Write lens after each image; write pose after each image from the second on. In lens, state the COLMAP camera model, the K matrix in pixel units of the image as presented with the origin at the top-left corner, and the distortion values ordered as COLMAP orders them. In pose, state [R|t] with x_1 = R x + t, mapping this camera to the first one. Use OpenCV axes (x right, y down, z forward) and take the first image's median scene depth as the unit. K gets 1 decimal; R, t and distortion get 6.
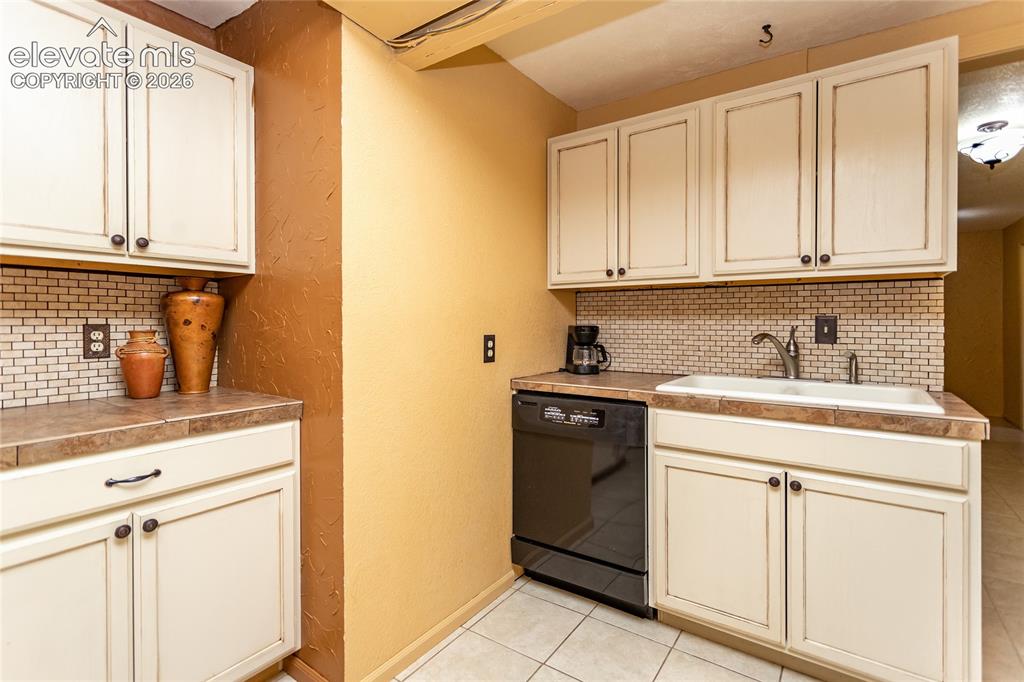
lens RADIAL K [[497.9, 0, 506.4], [0, 497.9, 331.7], [0, 0, 1]] dist [-0.001720, 0.002521]
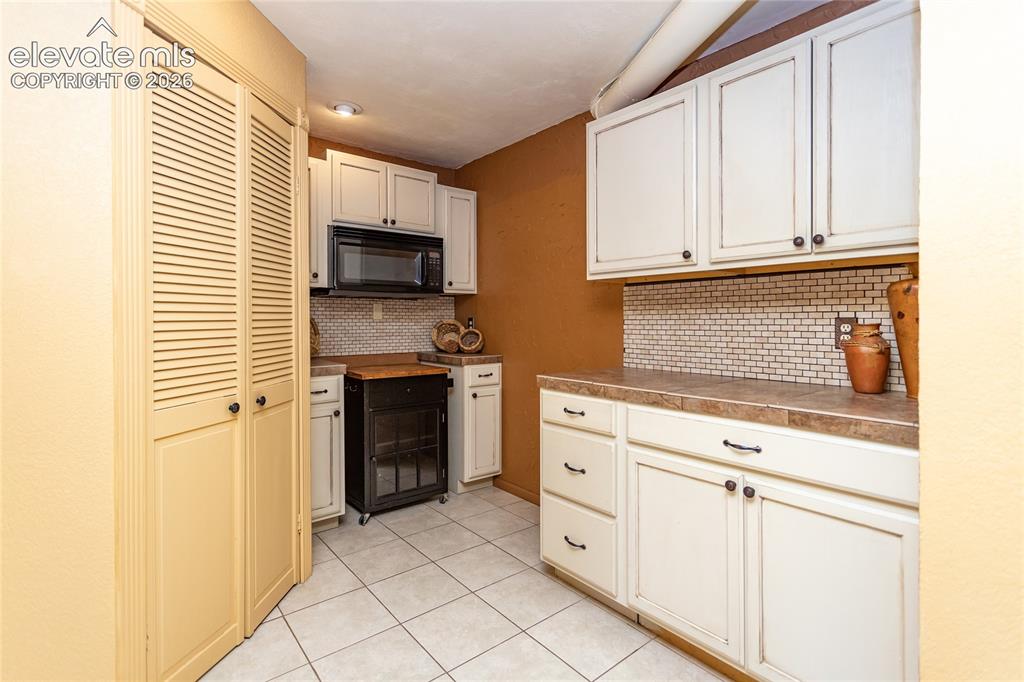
lens RADIAL K [[497.9, 0, 507.8], [0, 497.9, 332.4], [0, 0, 1]] dist [-0.001720, 0.002521]
pose [[-0.286766, 0.026390, -0.957637, 0.427113], [-0.014588, 0.999384, 0.031909, -0.006643], [0.957890, 0.023120, -0.286204, 0.622798]]
